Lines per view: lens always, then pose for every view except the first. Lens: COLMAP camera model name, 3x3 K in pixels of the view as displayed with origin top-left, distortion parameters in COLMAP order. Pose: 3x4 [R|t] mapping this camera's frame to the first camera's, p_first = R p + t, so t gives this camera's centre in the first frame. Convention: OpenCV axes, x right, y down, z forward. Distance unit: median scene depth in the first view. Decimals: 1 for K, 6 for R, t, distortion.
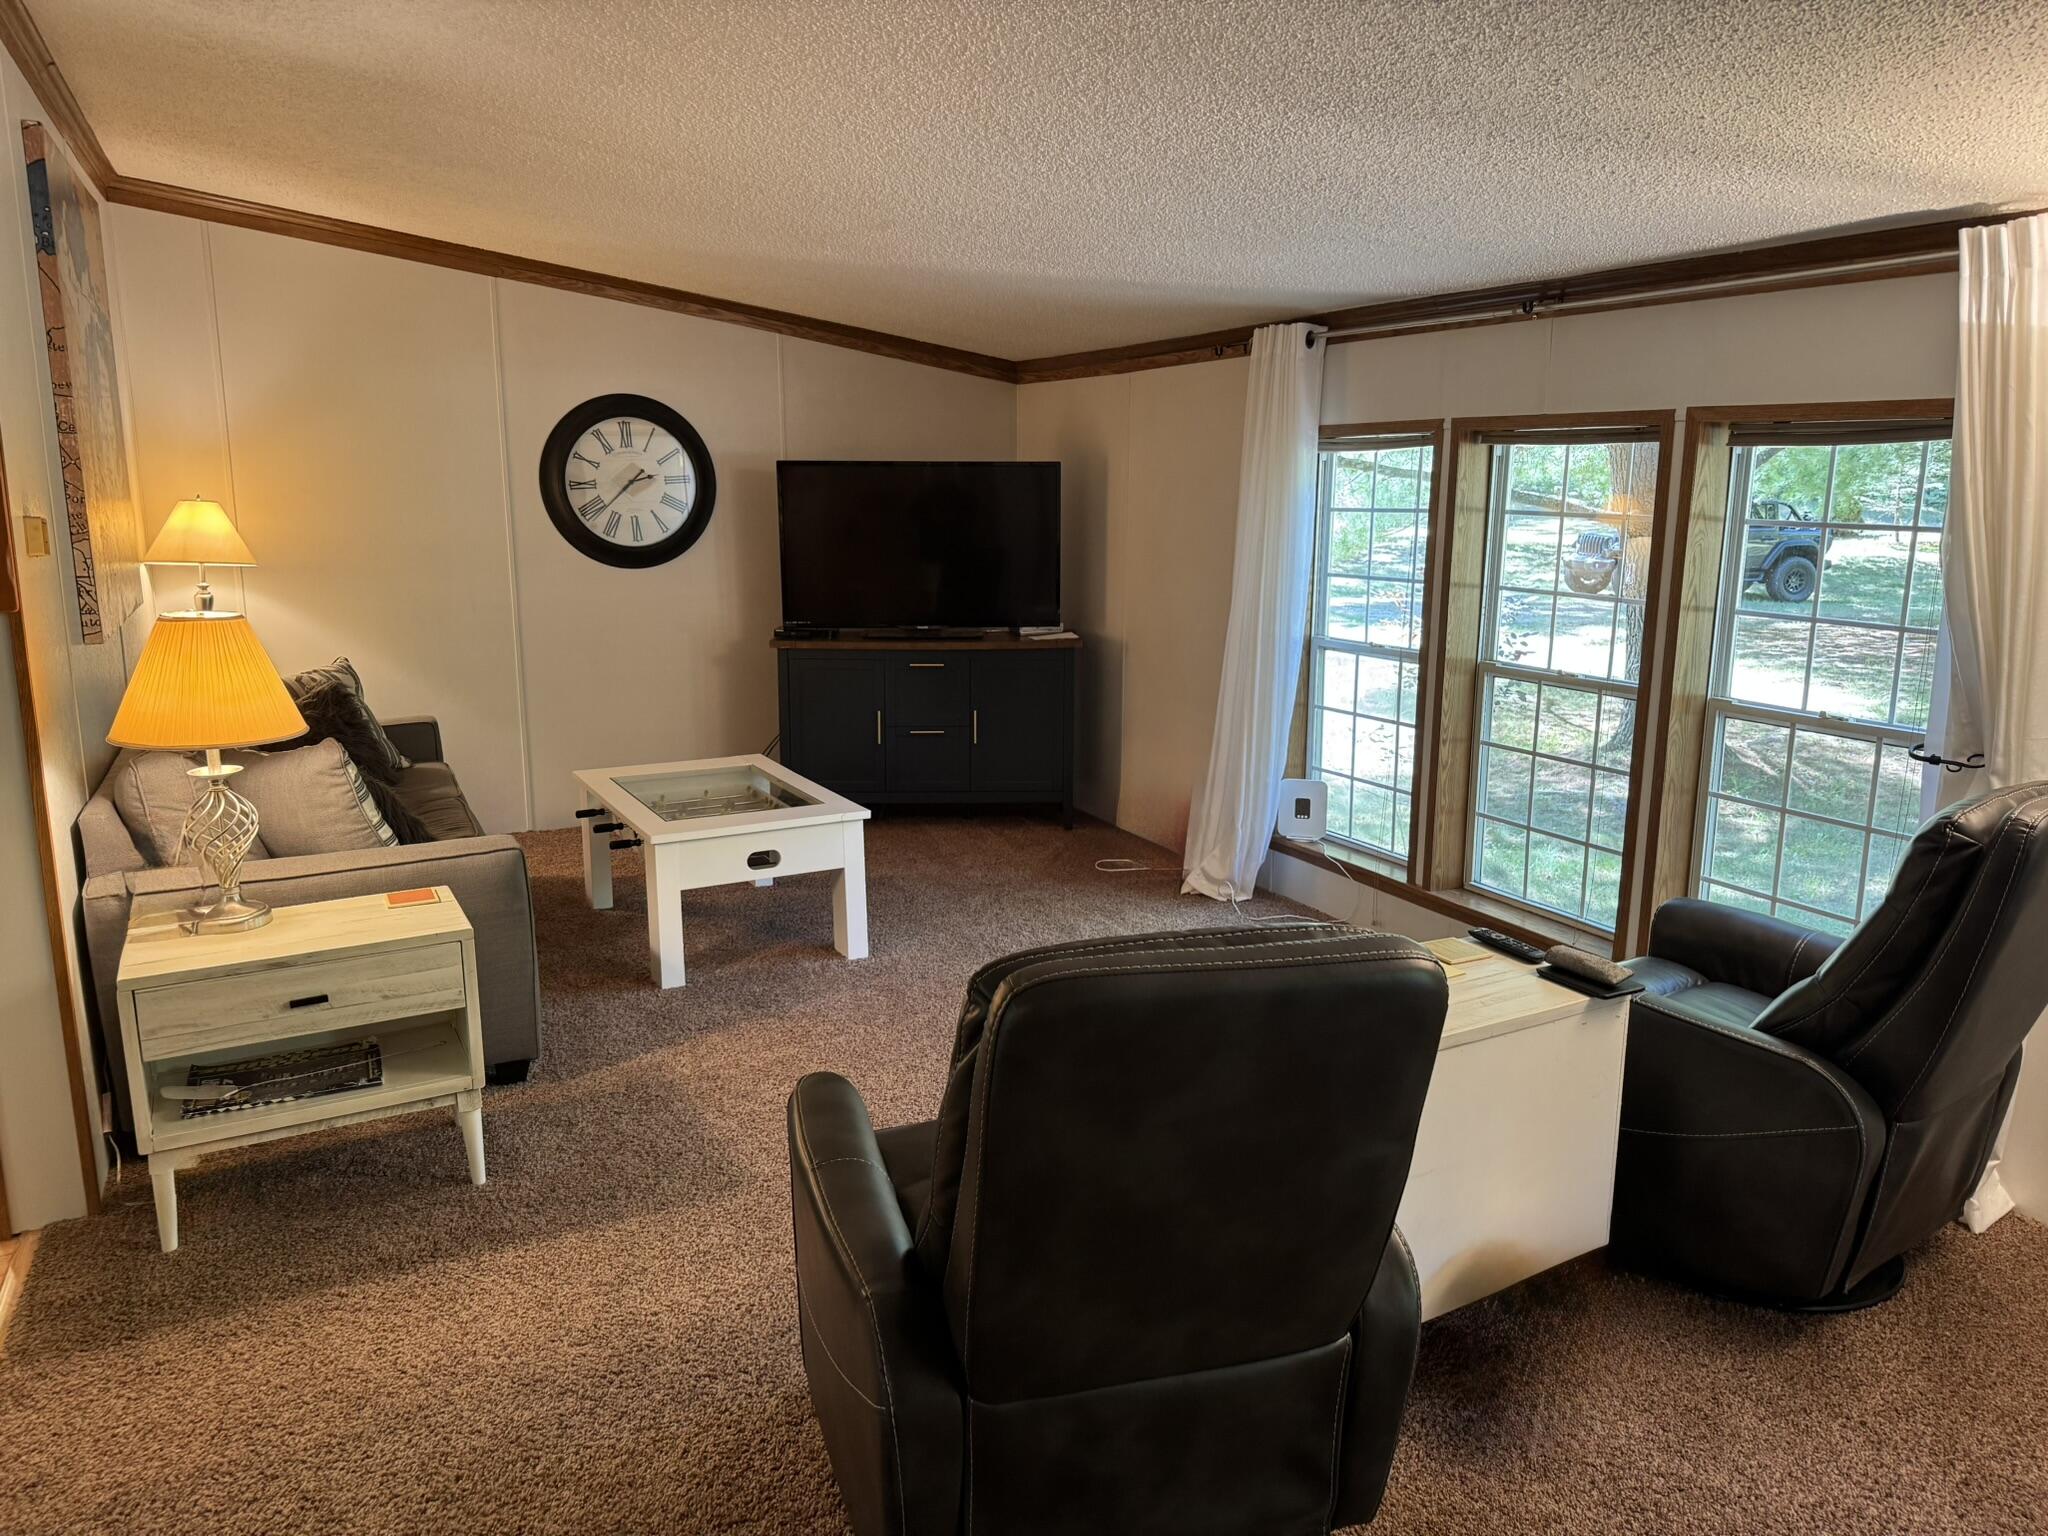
lens RADIAL K [[1429.9, 0, 1016.2], [0, 1429.9, 767.3], [0, 0, 1]] dist [0.051336, -0.062891]
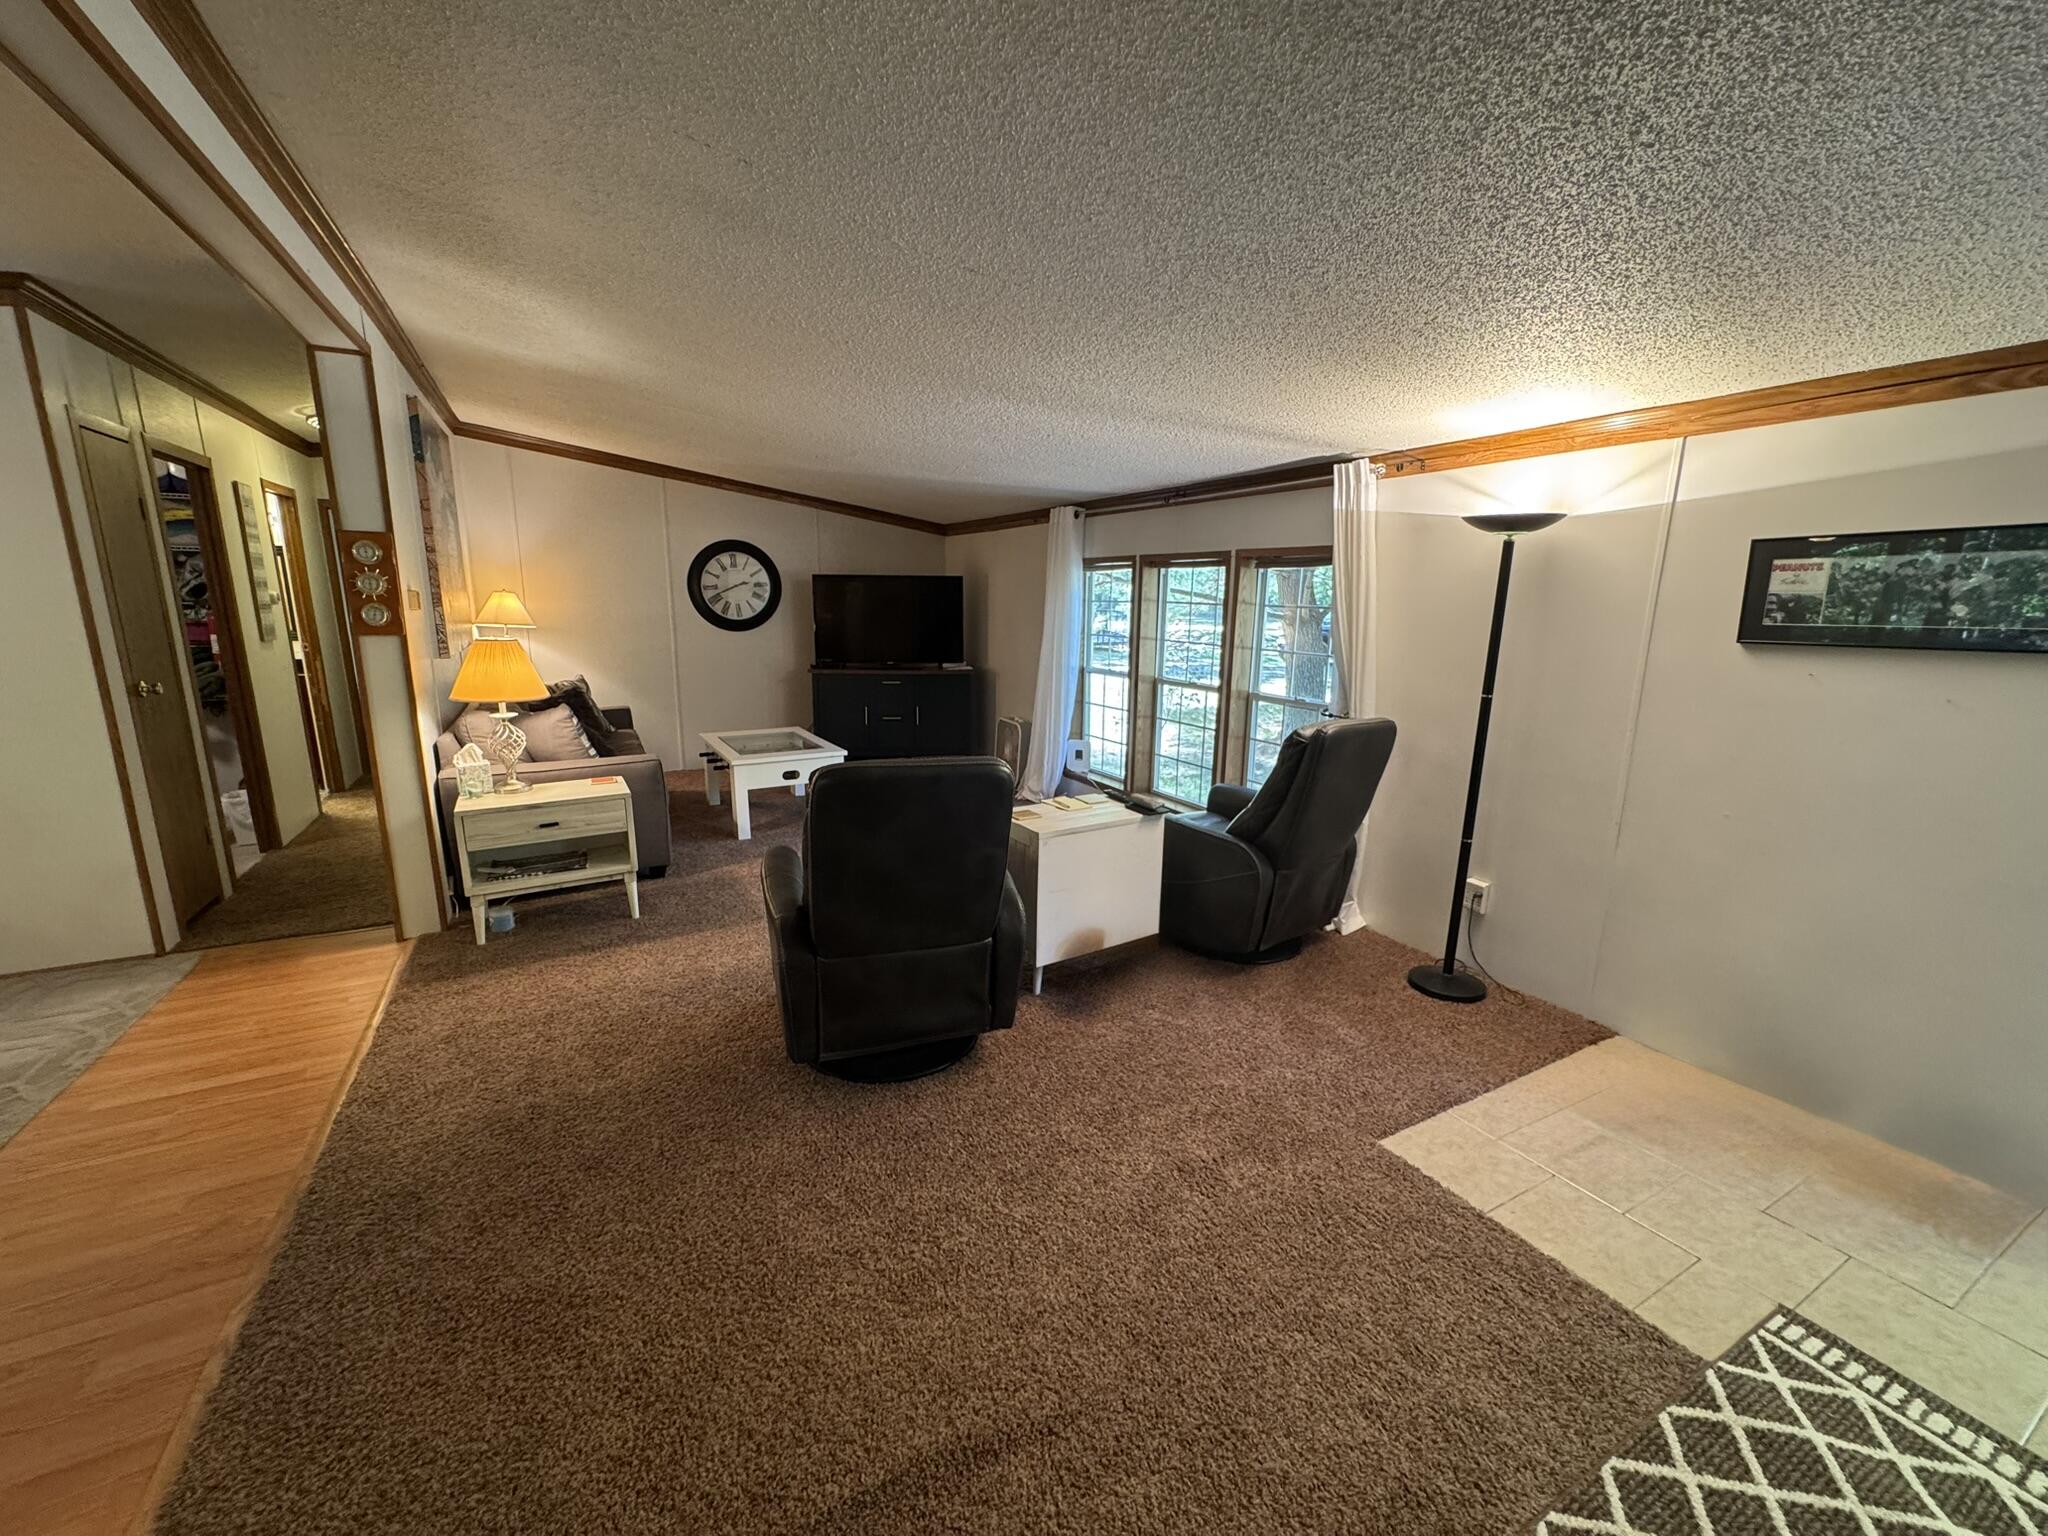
lens RADIAL K [[814.7, 0, 1016.5], [0, 814.7, 765.0], [0, 0, 1]] dist [-0.000428, 0.000789]
pose [[0.999381, 0.002678, 0.035071, 0.107514], [-0.002897, 0.999977, 0.006191, 0.050324], [-0.035053, -0.006288, 0.999366, -0.149202]]
